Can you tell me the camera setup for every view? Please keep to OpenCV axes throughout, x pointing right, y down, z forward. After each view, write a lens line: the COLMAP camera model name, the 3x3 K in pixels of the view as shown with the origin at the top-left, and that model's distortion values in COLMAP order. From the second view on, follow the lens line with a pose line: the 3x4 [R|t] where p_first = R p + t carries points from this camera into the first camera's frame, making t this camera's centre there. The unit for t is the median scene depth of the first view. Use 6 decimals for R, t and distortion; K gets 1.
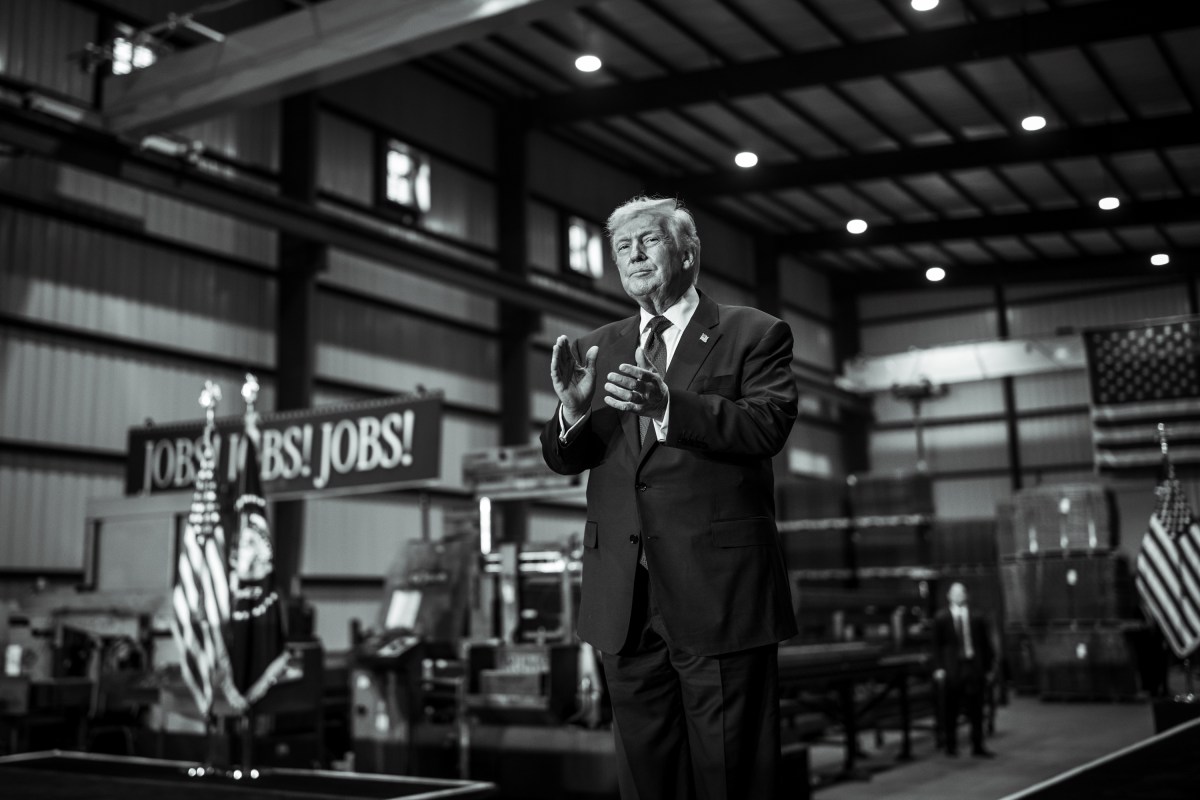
lens RADIAL K [[1374.0, 0, 486.3], [0, 1374.0, 312.5], [0, 0, 1]] dist [-0.002883, 0.013861]
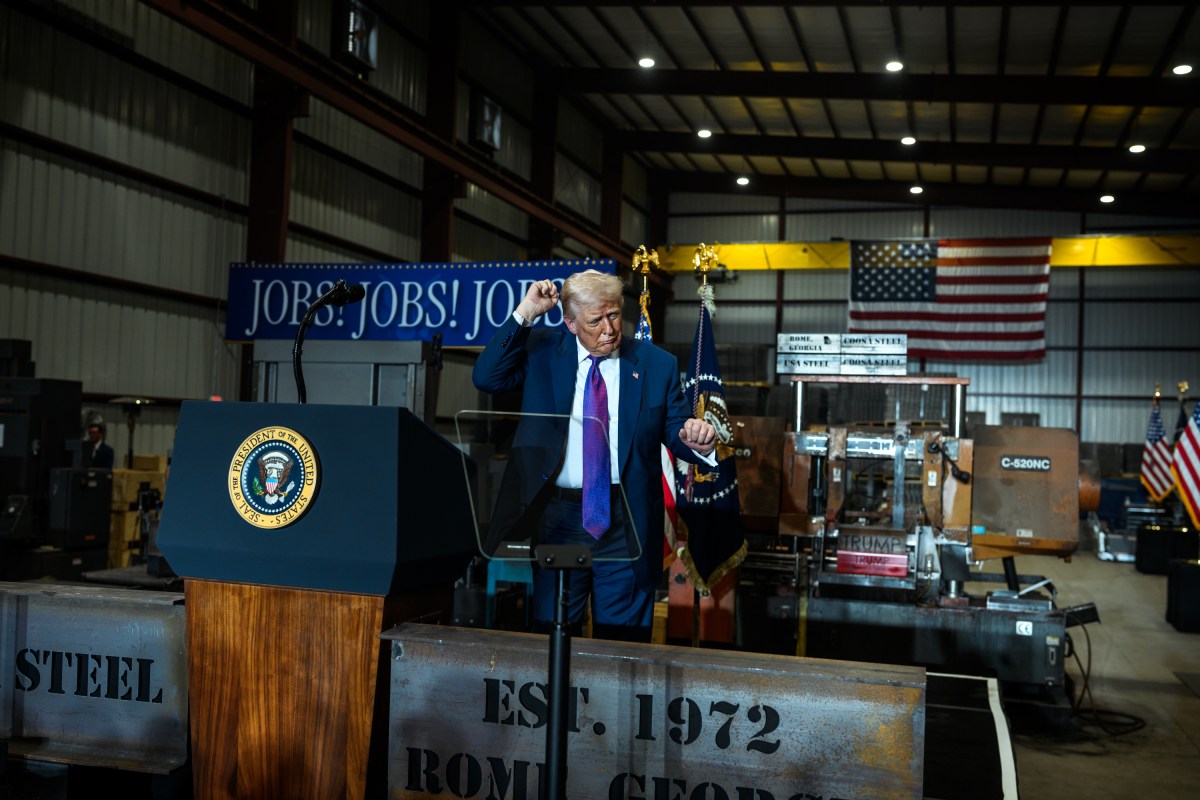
lens RADIAL K [[1140.0, 0, 594.1], [0, 1140.0, 397.0], [0, 0, 1]] dist [-0.002539, -0.000531]
pose [[0.953502, 0.057221, 0.295905, -0.150429], [-0.110755, 0.979640, 0.167449, 0.008676], [-0.280299, -0.192436, 0.940426, 0.092208]]
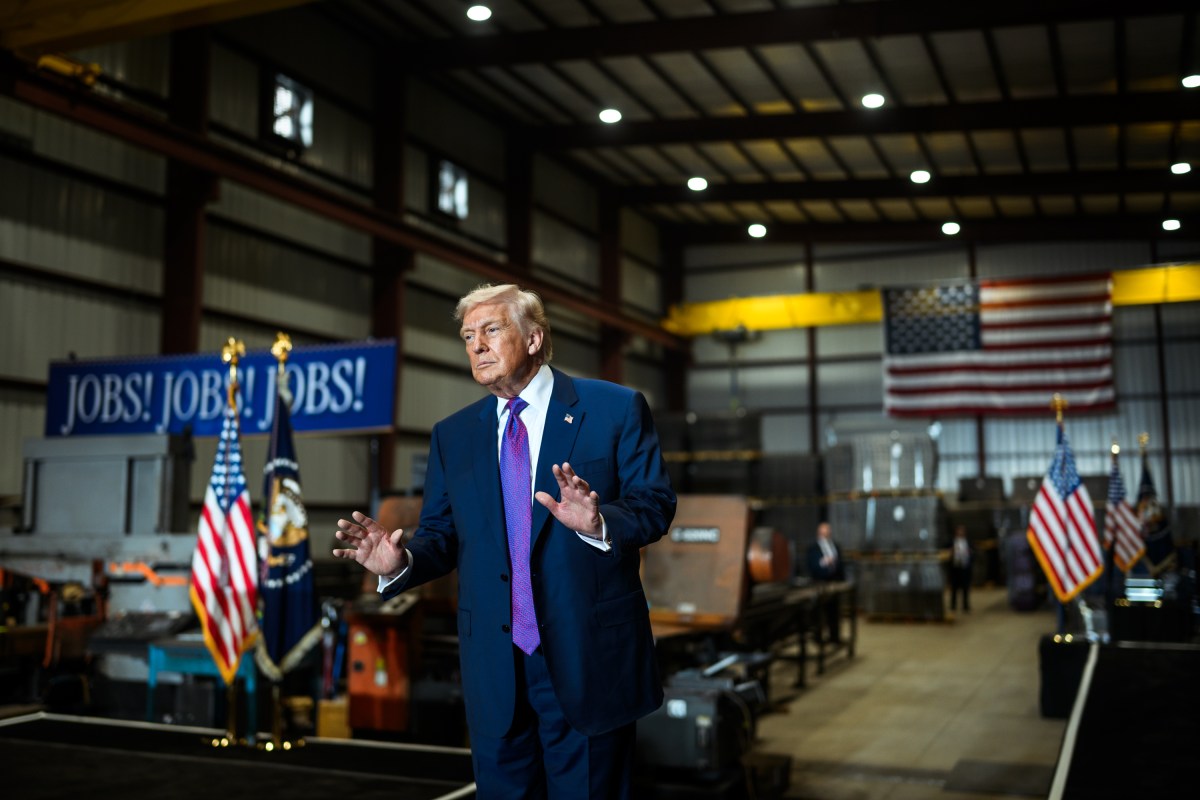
lens RADIAL K [[1276.5, 0, 534.8], [0, 1276.5, 345.3], [0, 0, 1]] dist [-0.002574, 0.012916]
pose [[0.983234, 0.035137, 0.178930, -0.051071], [-0.049134, 0.996017, 0.074404, -0.006635], [-0.175603, -0.081948, 0.981044, 0.031925]]
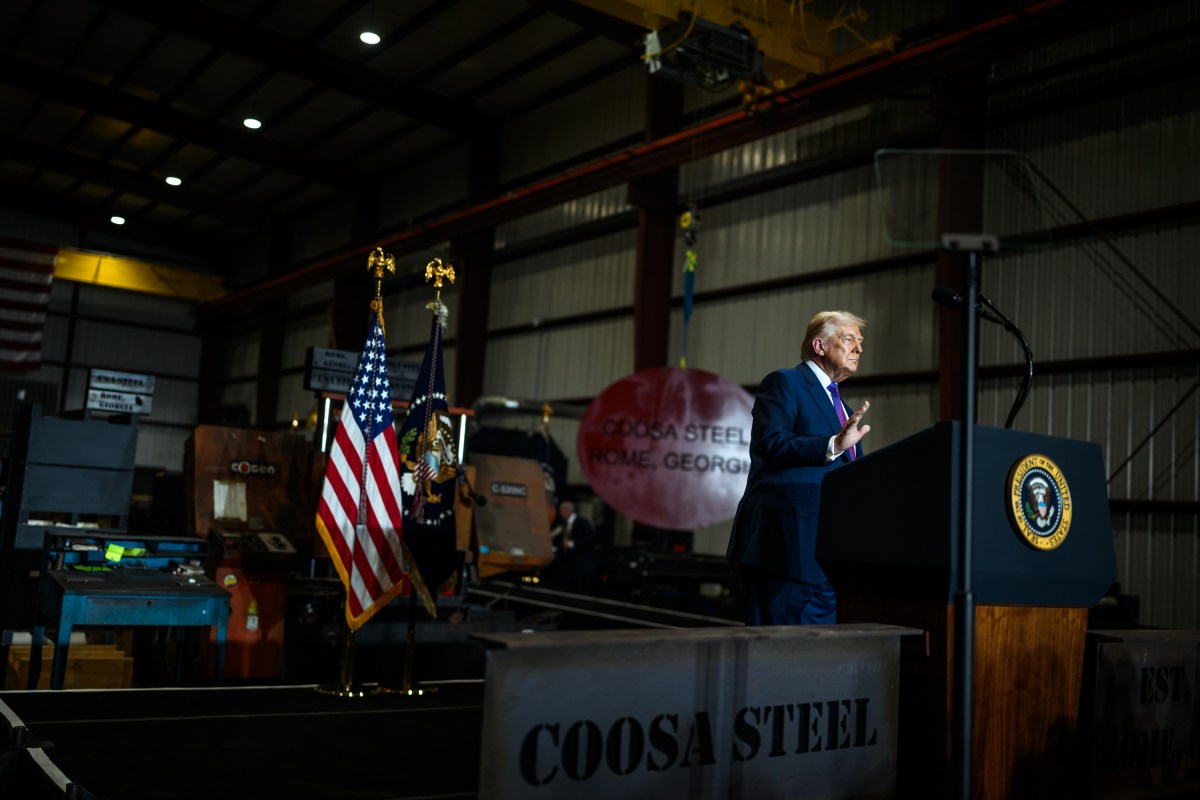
lens RADIAL K [[1161.2, 0, 589.6], [0, 1161.2, 390.0], [0, 0, 1]] dist [-0.003365, 0.005940]
pose [[0.338061, 0.138087, 0.930939, -0.271236], [-0.272969, 0.961042, -0.043427, 0.043739], [-0.900668, -0.239436, 0.362584, 0.200508]]
